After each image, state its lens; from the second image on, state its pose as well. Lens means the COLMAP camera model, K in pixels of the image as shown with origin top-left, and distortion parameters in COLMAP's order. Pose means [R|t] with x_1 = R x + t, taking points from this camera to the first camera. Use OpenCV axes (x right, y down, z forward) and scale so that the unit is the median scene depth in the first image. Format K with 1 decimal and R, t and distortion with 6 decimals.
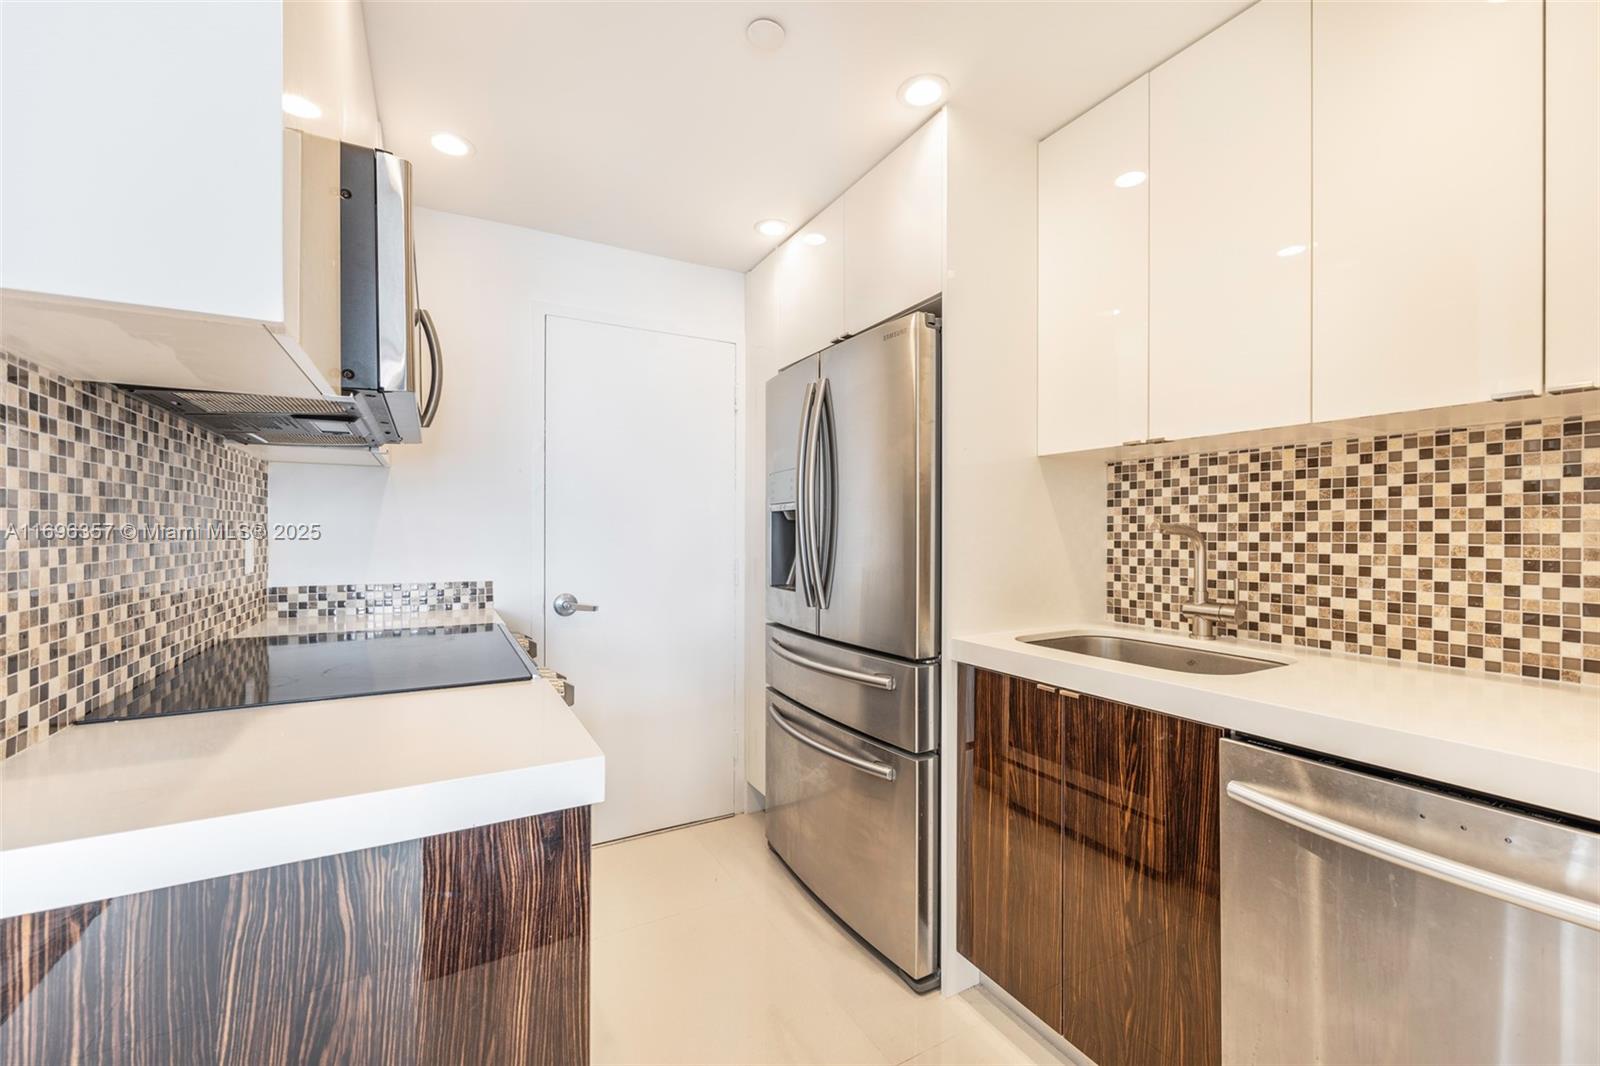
lens RADIAL K [[650.2, 0, 803.8], [0, 650.2, 534.7], [0, 0, 1]] dist [0.001619, -0.000514]
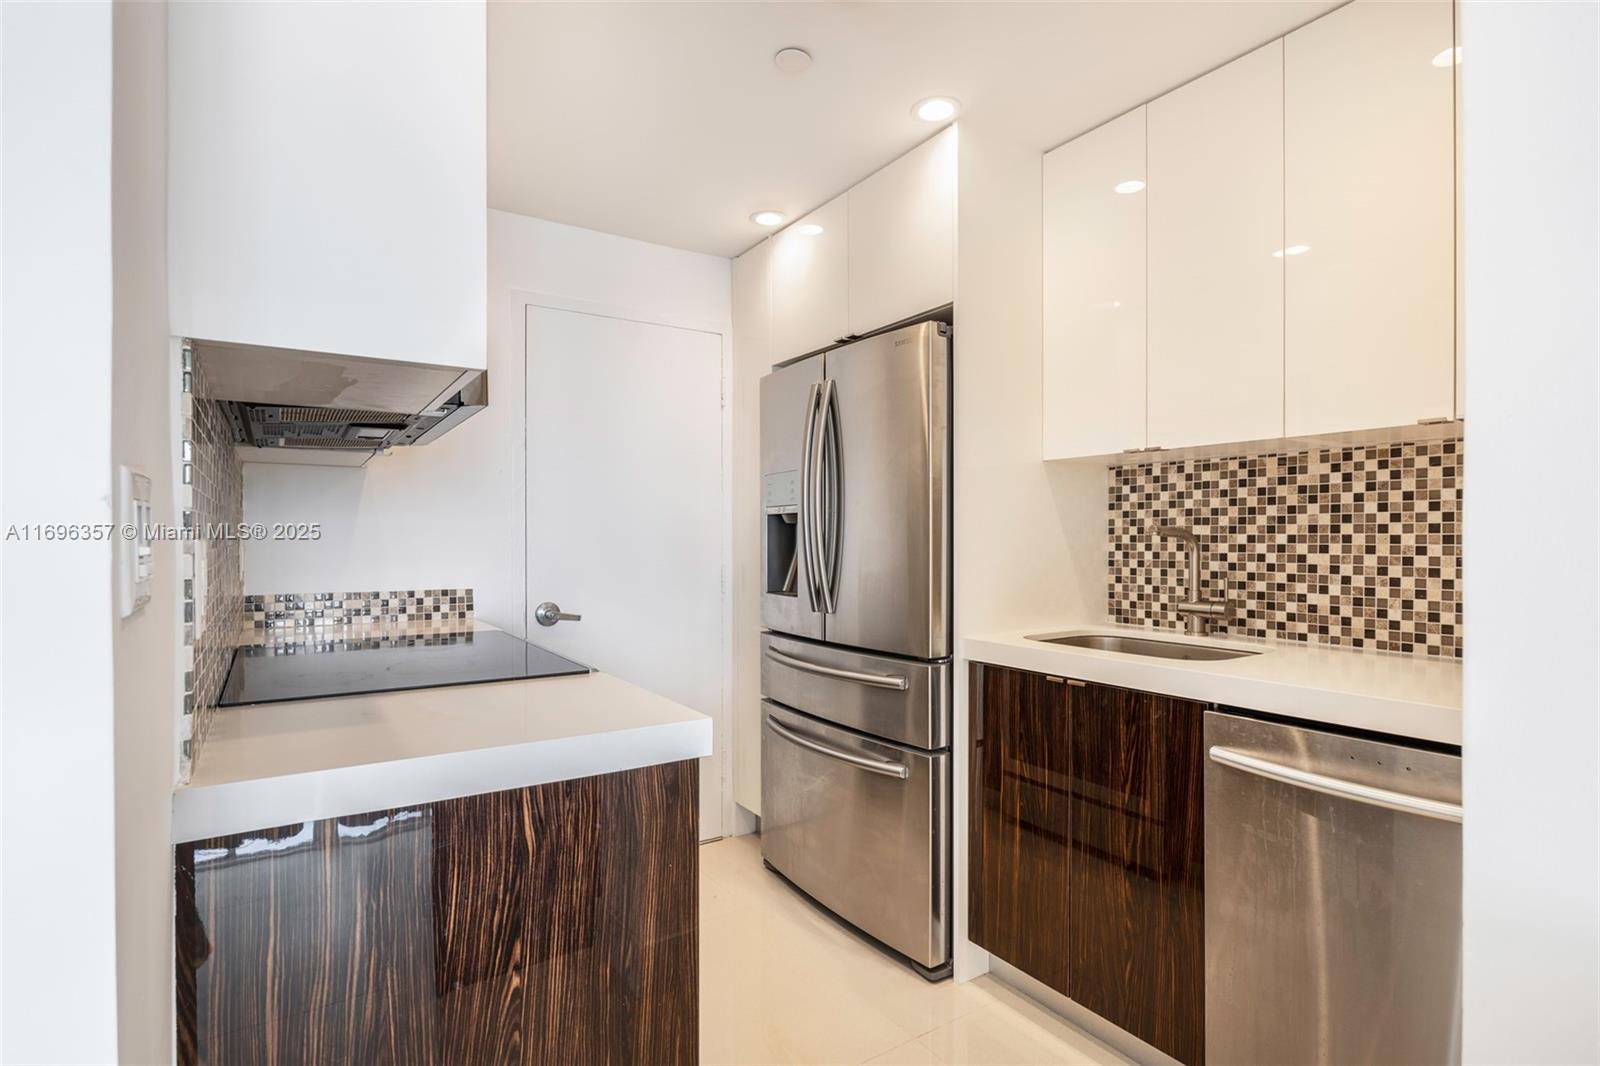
lens RADIAL K [[791.0, 0, 804.2], [0, 791.0, 537.7], [0, 0, 1]] dist [-0.010037, -0.000177]
pose [[0.997596, -0.001025, 0.069295, -0.093281], [0.001246, 0.999994, -0.003137, 0.003456], [-0.069292, 0.003216, 0.997591, -0.197405]]
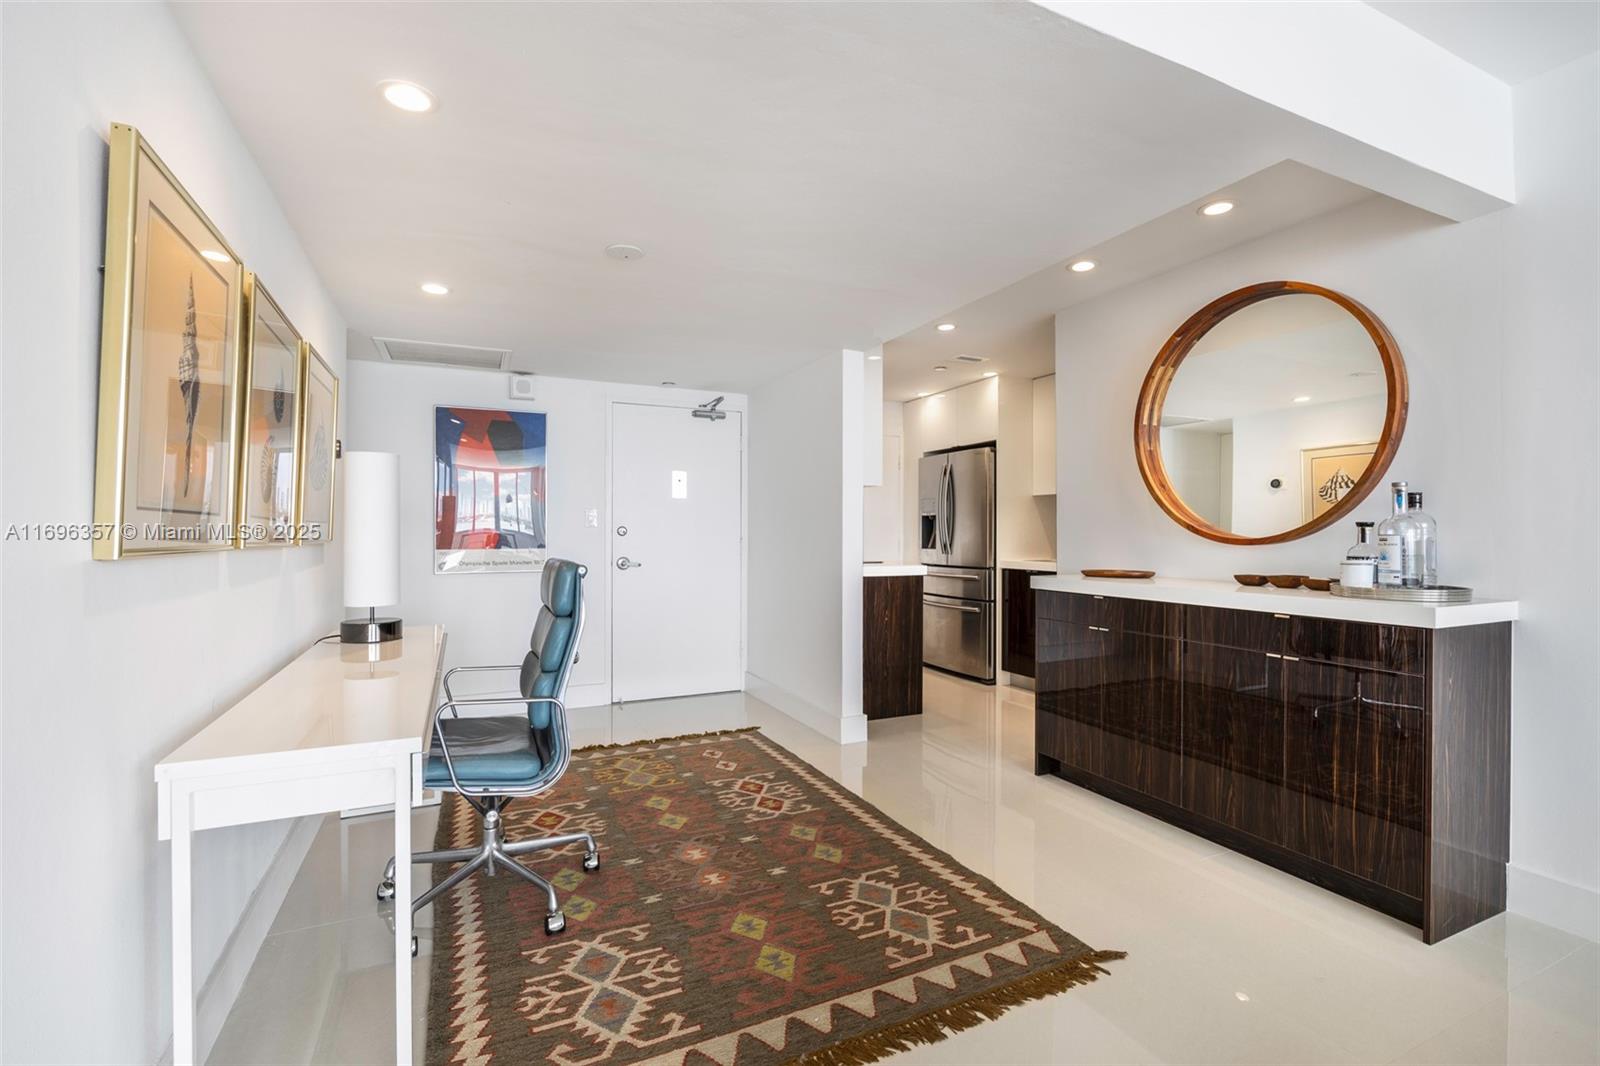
lens RADIAL K [[708.8, 0, 805.7], [0, 708.8, 520.7], [0, 0, 1]] dist [0.003931, 0.000060]
pose [[0.997359, 0.003212, -0.072564, -0.335549], [-0.005043, 0.999673, -0.025064, 0.055915], [0.072459, 0.025364, 0.997049, -1.832925]]
